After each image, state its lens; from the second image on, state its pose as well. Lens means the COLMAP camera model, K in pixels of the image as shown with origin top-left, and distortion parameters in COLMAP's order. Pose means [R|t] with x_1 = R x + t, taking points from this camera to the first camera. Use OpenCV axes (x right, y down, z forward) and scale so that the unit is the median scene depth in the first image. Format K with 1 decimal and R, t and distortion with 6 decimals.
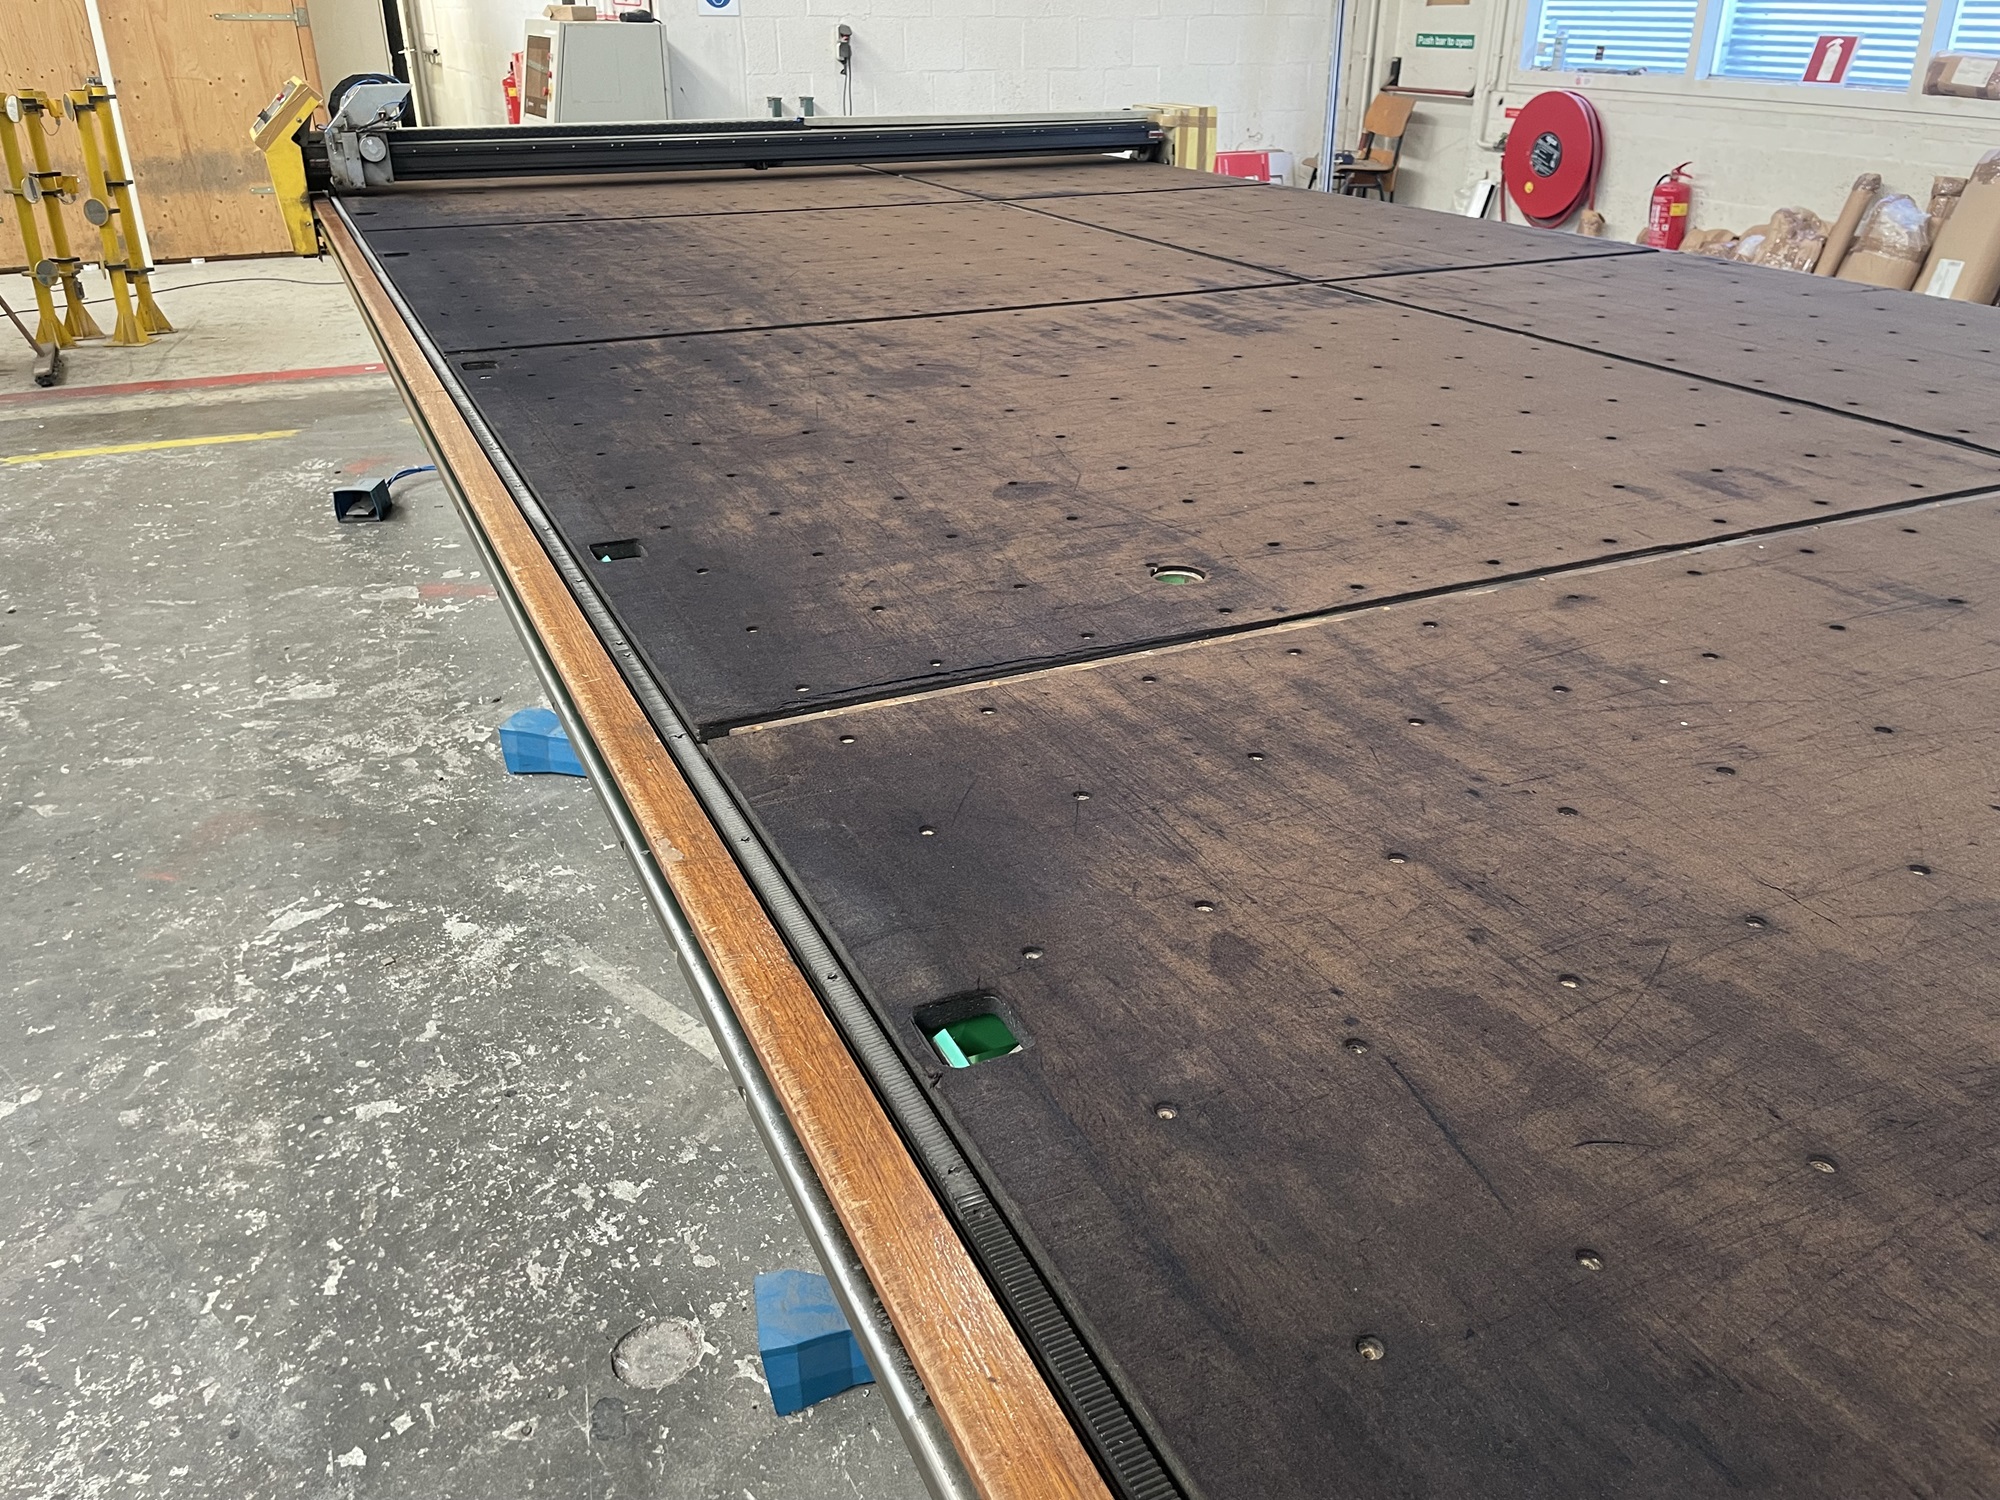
lens RADIAL K [[1538.6, 0, 1008.8], [0, 1538.6, 757.8], [0, 0, 1]] dist [0.085263, -0.109583]
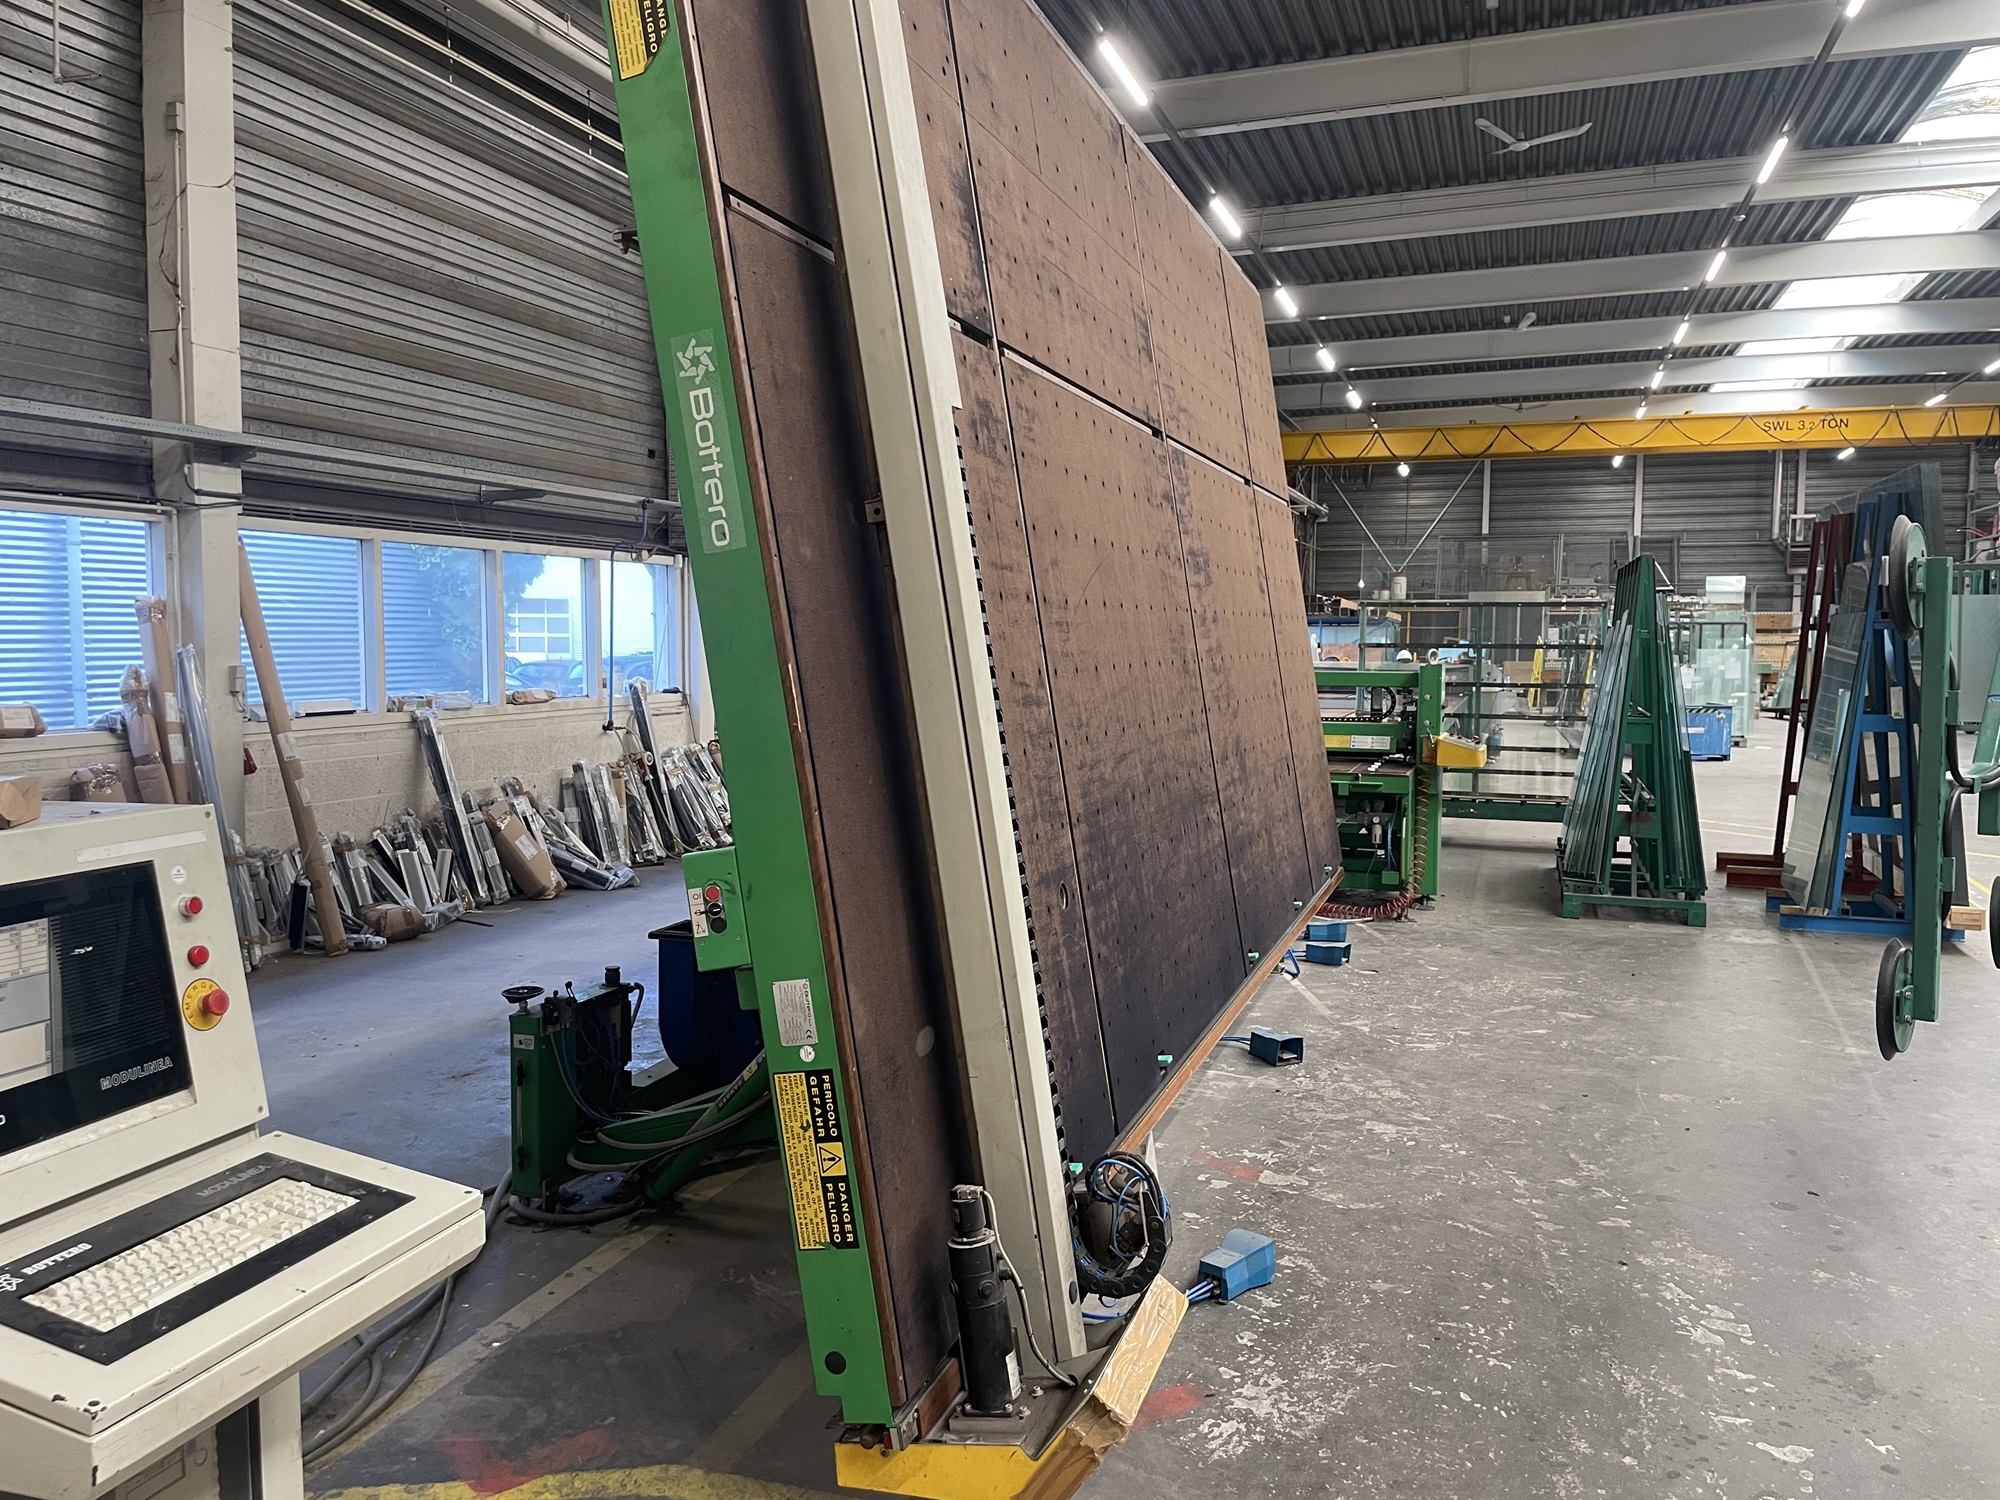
lens RADIAL K [[1538.6, 0, 1008.8], [0, 1538.6, 757.8], [0, 0, 1]] dist [0.085263, -0.109583]
pose [[-0.727757, -0.060655, 0.683148, -1.166329], [0.294477, 0.871954, 0.391126, -1.004135], [-0.619397, 0.485816, -0.616709, 1.954490]]
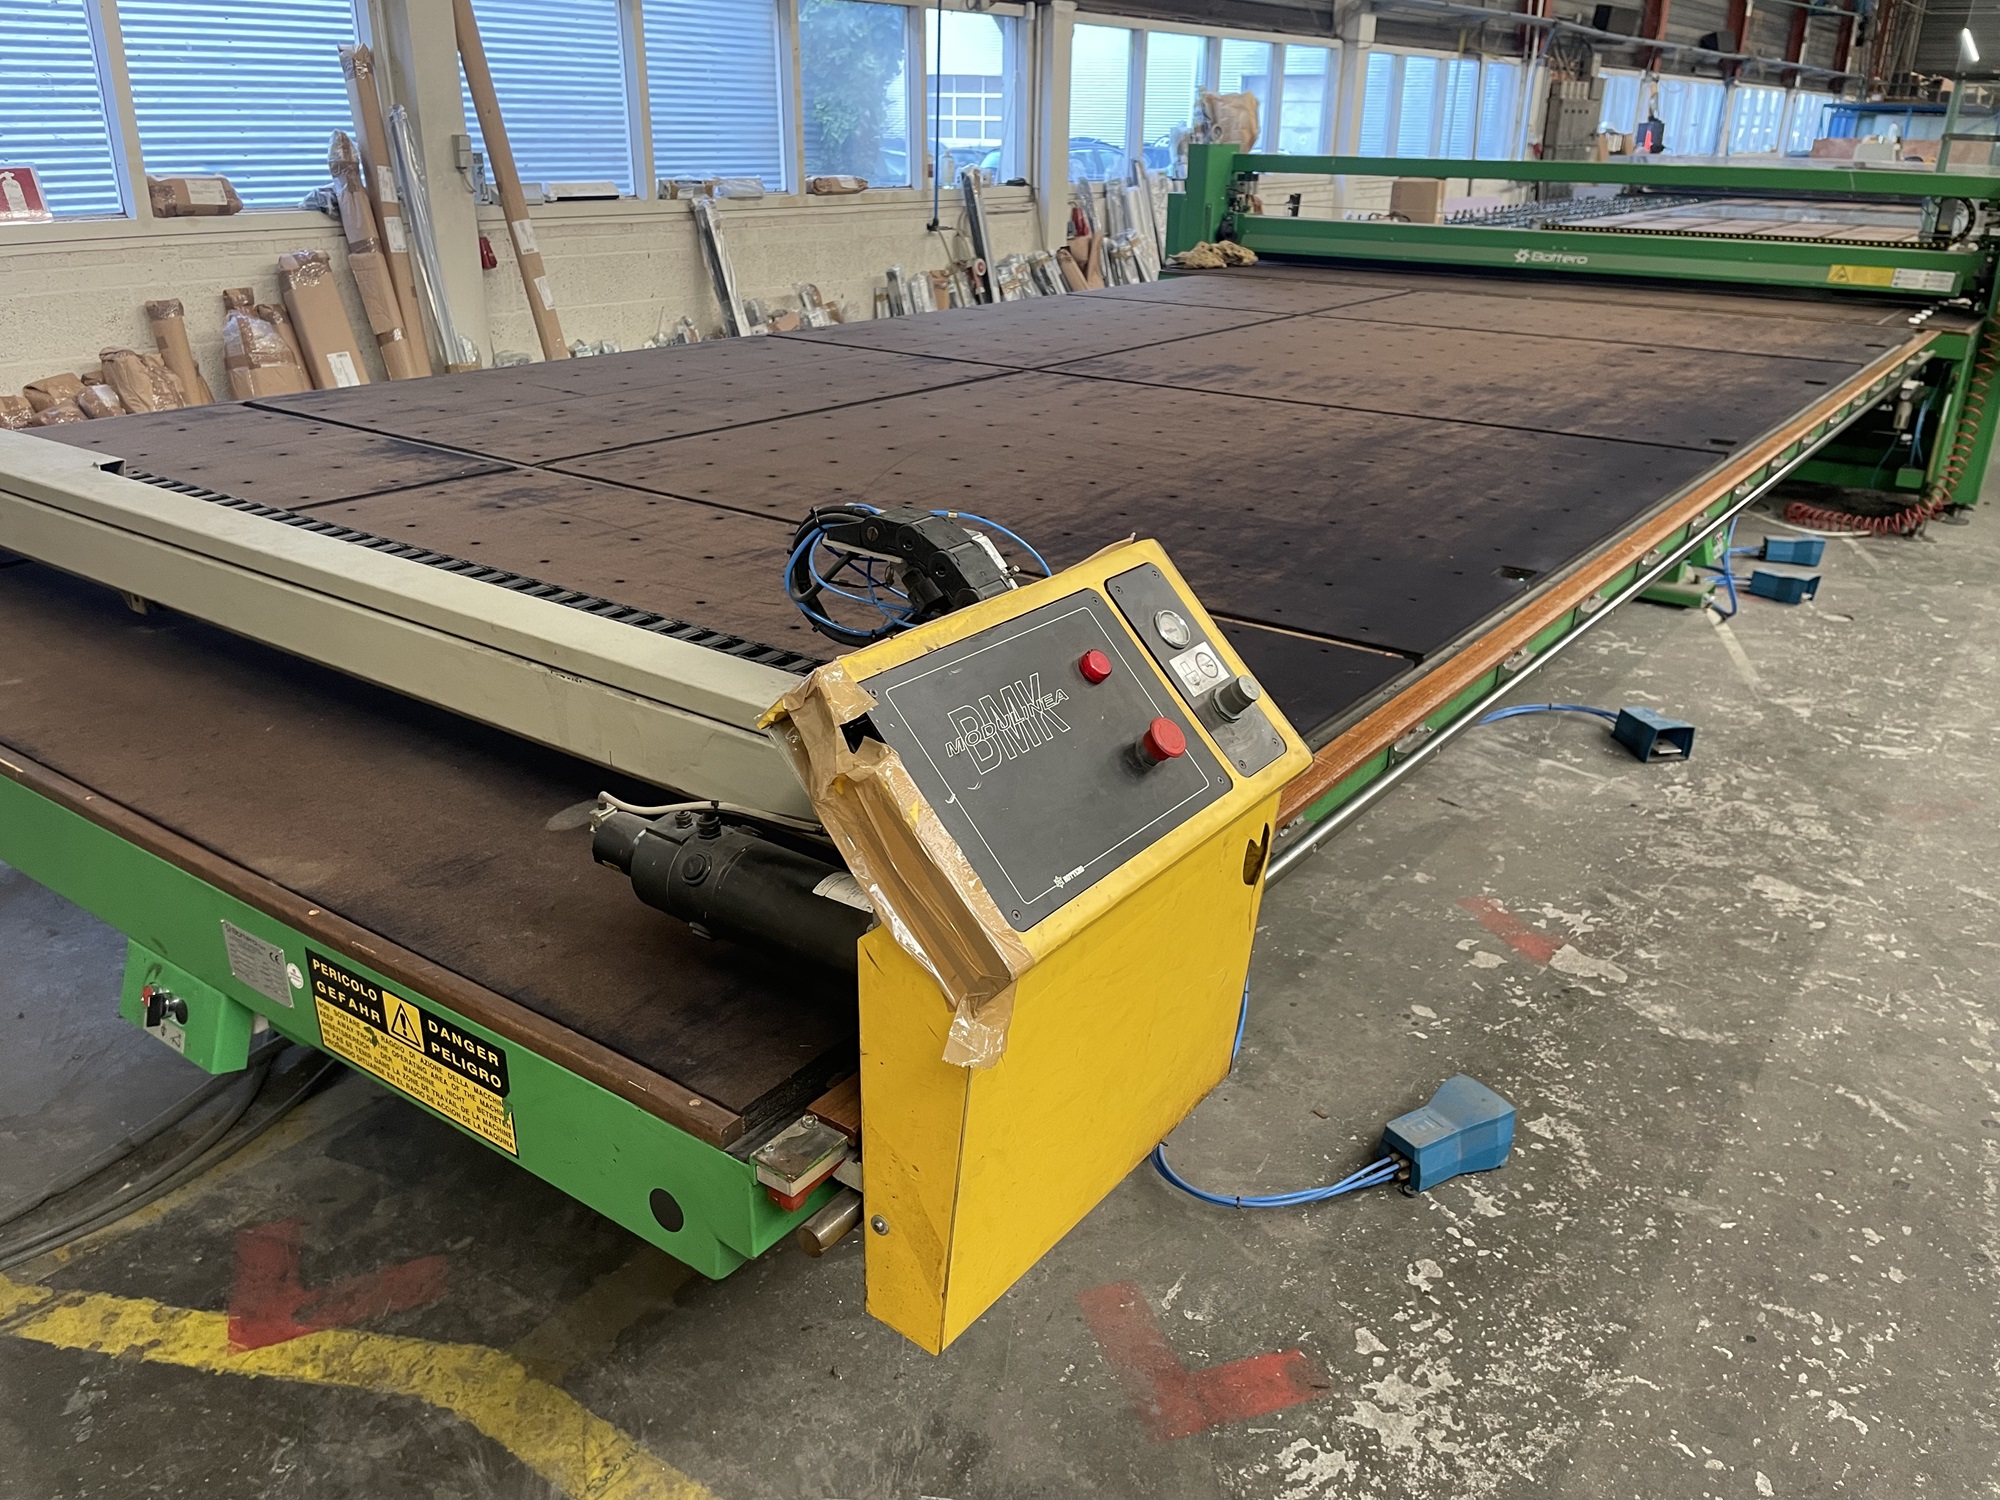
lens RADIAL K [[1538.6, 0, 1008.8], [0, 1538.6, 757.8], [0, 0, 1]] dist [0.085263, -0.109583]
pose [[-0.495709, -0.341404, 0.798571, -0.969306], [0.362905, 0.753948, 0.547598, -0.812583], [-0.789033, 0.561254, -0.249842, 1.598034]]
